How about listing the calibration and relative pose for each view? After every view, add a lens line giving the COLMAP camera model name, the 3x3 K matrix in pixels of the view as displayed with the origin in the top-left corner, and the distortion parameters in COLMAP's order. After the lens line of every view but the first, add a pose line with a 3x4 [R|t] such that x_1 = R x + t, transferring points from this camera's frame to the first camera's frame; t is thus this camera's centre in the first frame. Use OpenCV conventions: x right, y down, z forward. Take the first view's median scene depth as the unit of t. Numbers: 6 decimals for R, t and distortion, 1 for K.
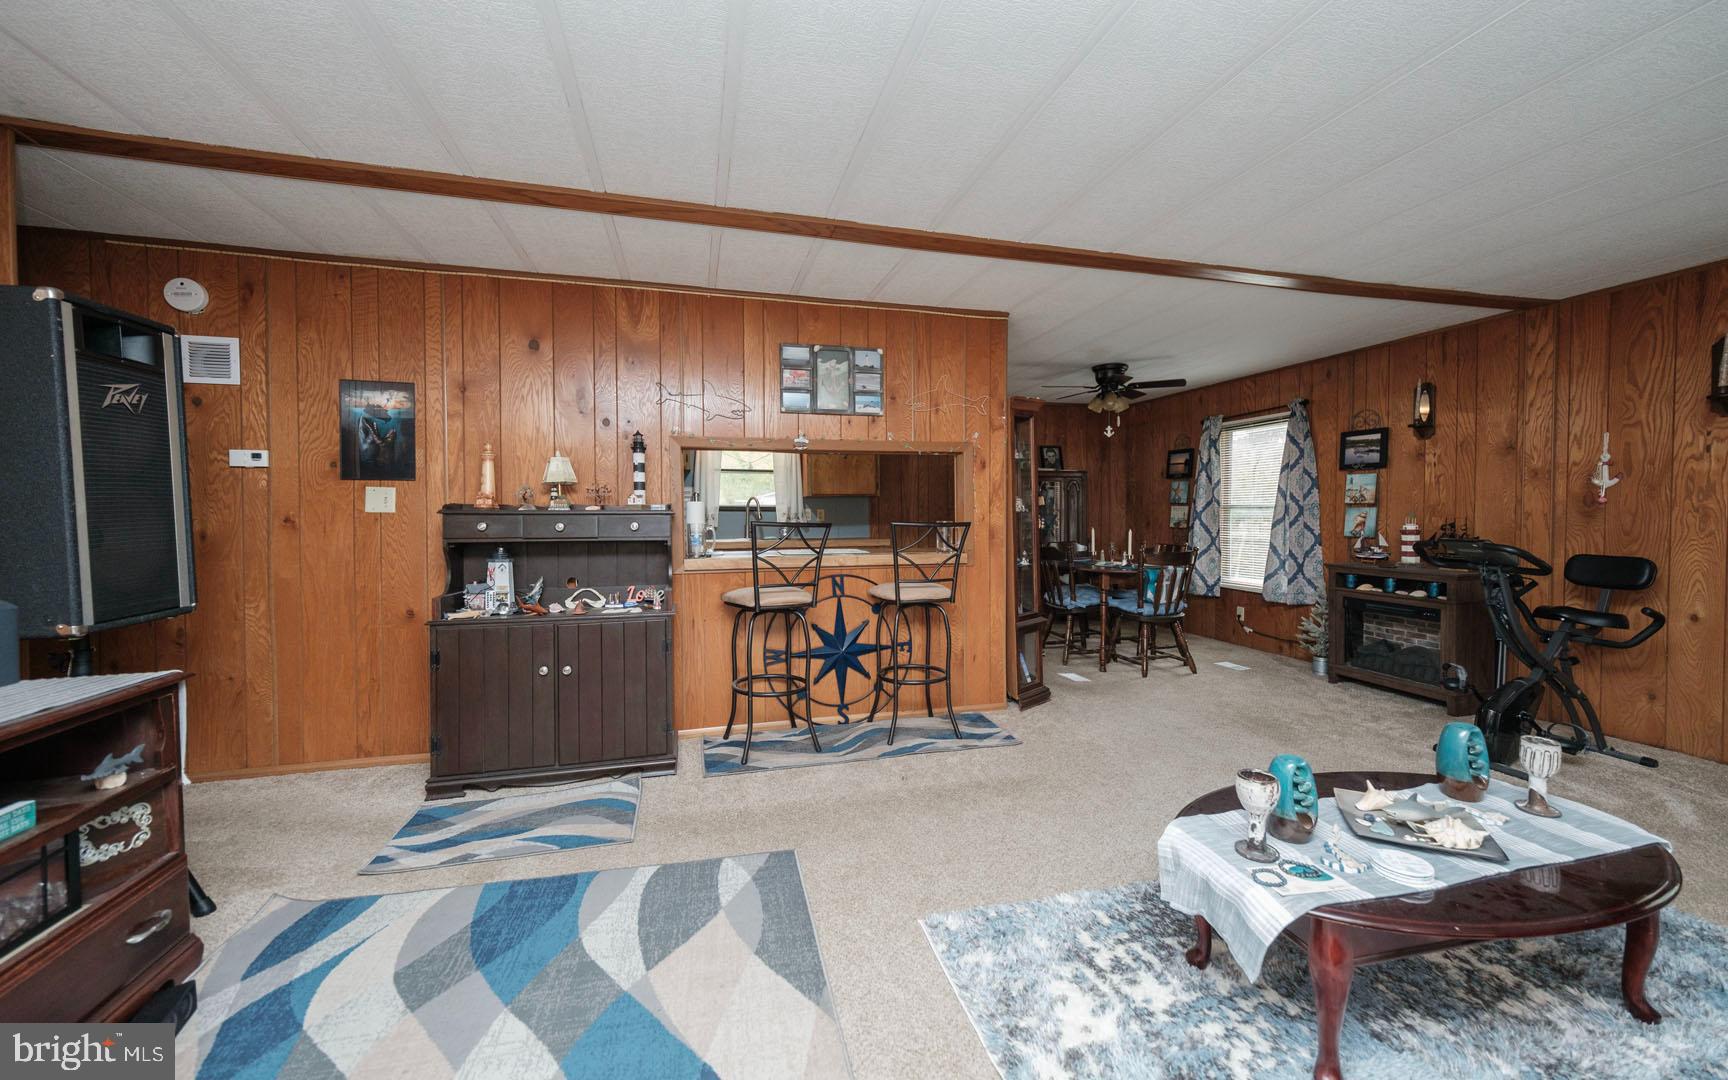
lens RADIAL K [[659.0, 0, 863.8], [0, 659.0, 522.0], [0, 0, 1]] dist [0.002423, -0.000040]
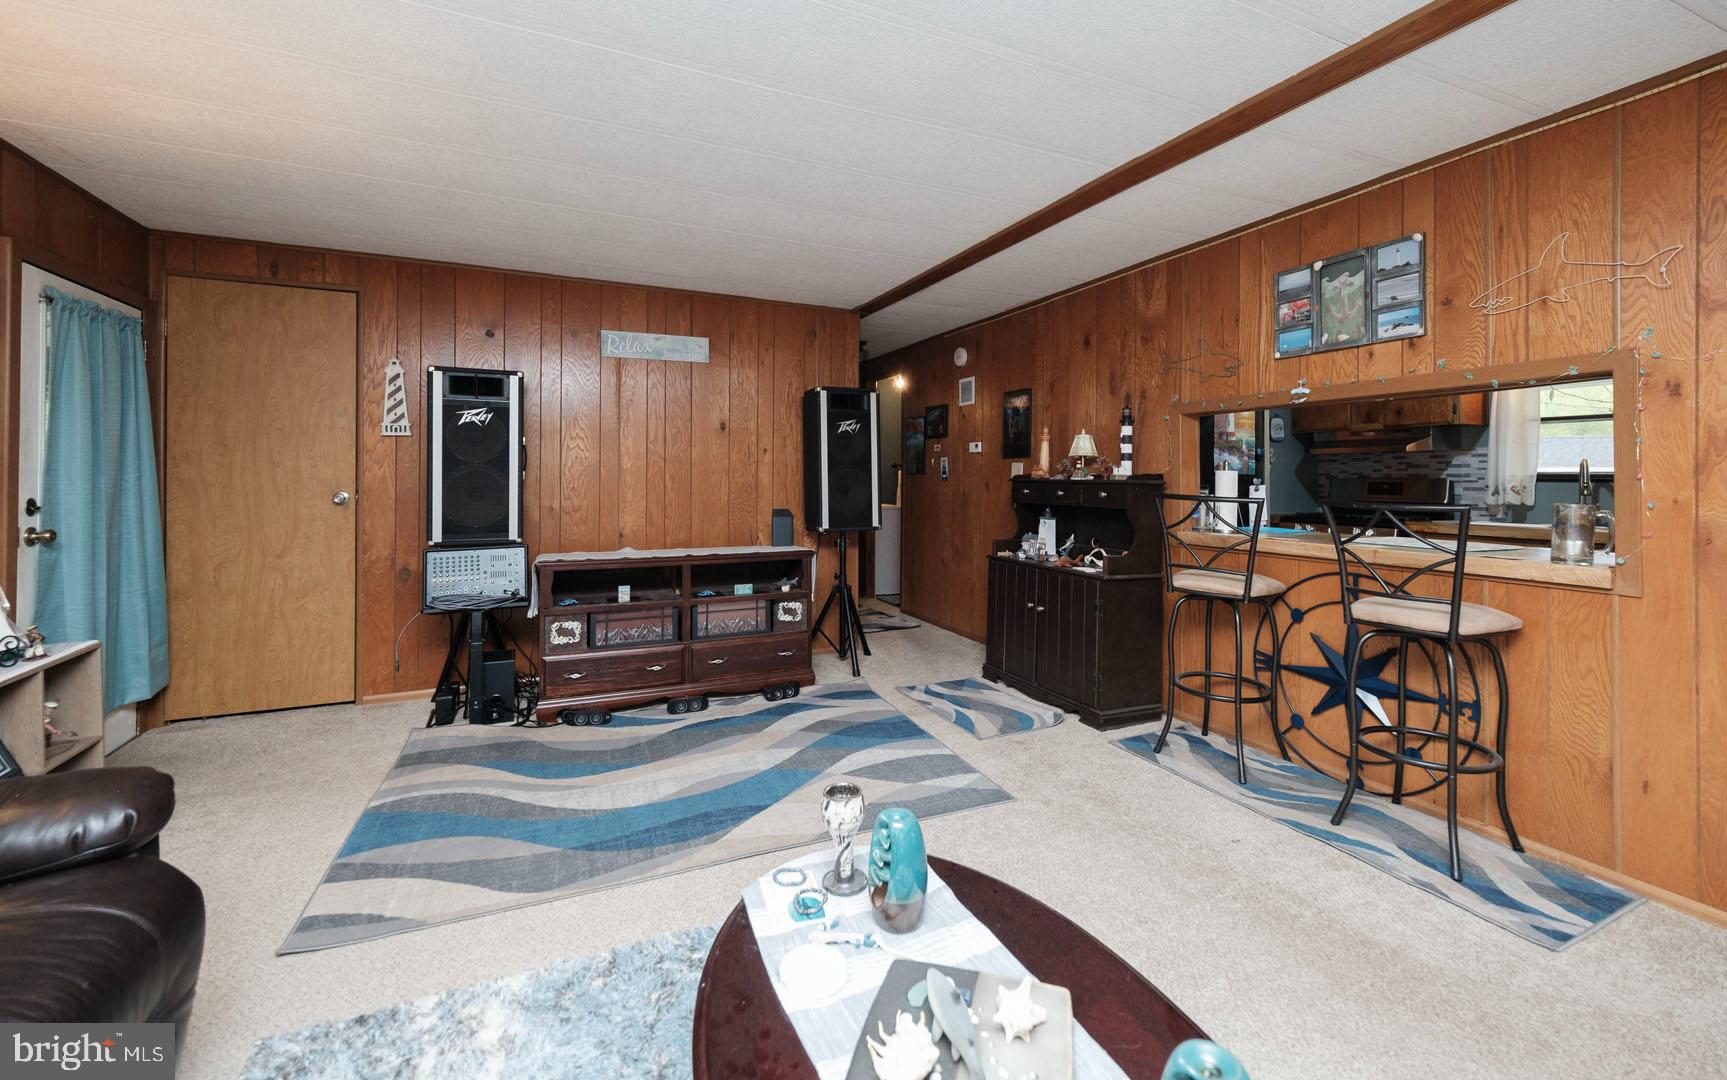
lens RADIAL K [[710.4, 0, 871.4], [0, 710.4, 475.8], [0, 0, 1]] dist [0.001159, -0.000245]
pose [[0.165712, 0.000733, -0.986174, 0.635749], [-0.020253, 0.999791, -0.002660, -0.012030], [0.985966, 0.020414, 0.165692, 0.365348]]
